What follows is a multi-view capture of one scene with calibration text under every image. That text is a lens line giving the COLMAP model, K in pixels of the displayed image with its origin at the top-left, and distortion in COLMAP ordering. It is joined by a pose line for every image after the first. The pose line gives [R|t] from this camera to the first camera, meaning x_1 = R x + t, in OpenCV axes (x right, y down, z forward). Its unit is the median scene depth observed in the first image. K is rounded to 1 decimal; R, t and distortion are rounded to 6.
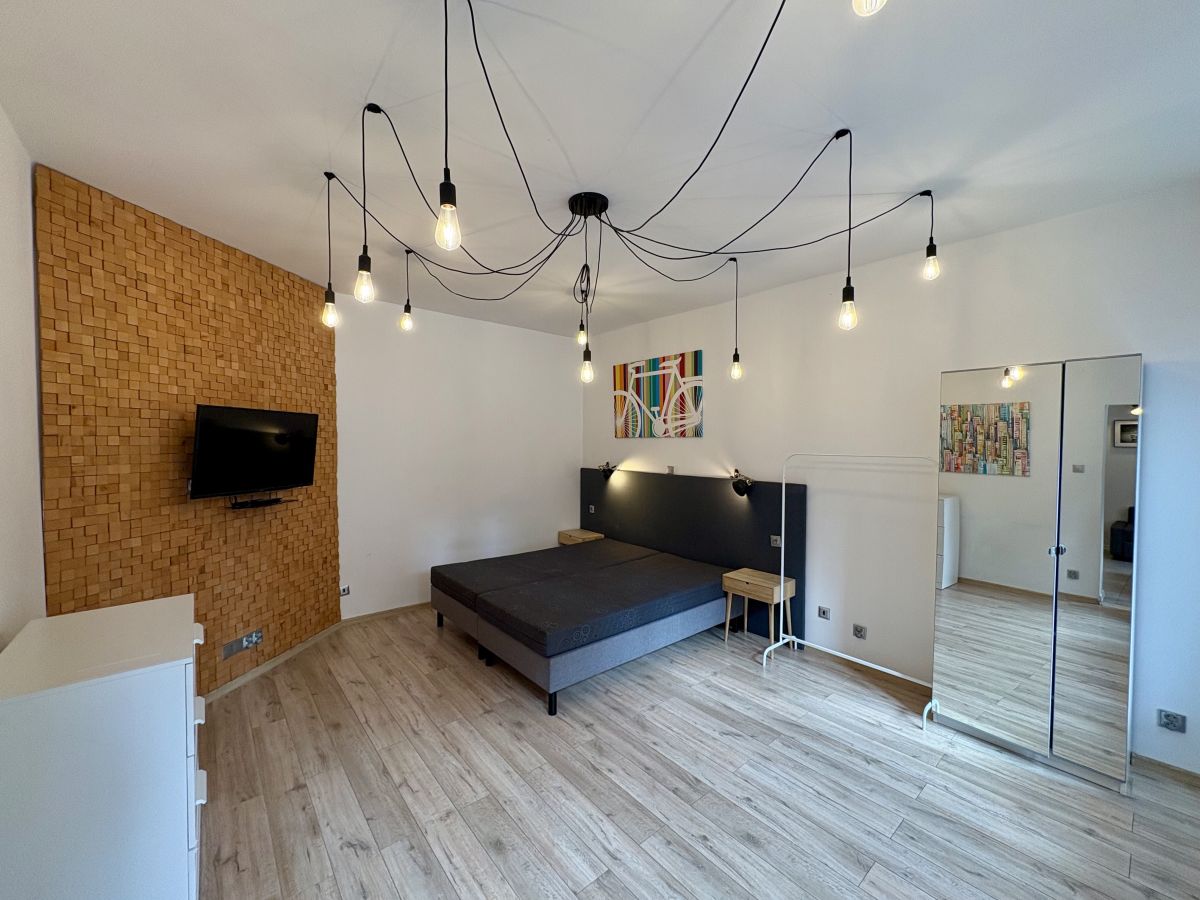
lens RADIAL K [[479.2, 0, 600.0], [0, 479.2, 450.0], [0, 0, 1]] dist [0.001033, -0.000158]
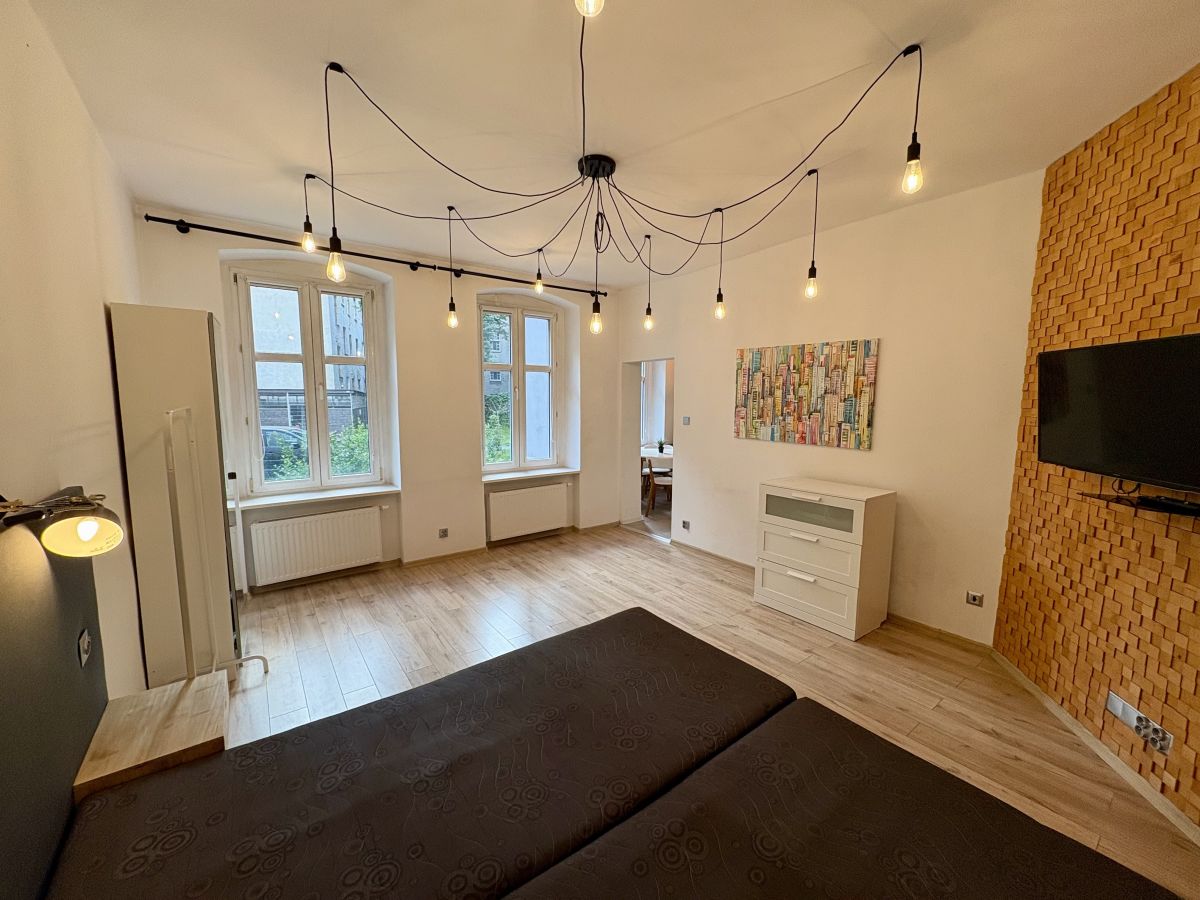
lens RADIAL K [[479.2, 0, 600.0], [0, 479.2, 450.0], [0, 0, 1]] dist [0.001033, -0.000158]
pose [[-0.998784, -0.015547, 0.046786, -0.082123], [-0.009065, 0.990709, 0.135696, -0.037165], [-0.048461, 0.135107, -0.989645, 2.072836]]
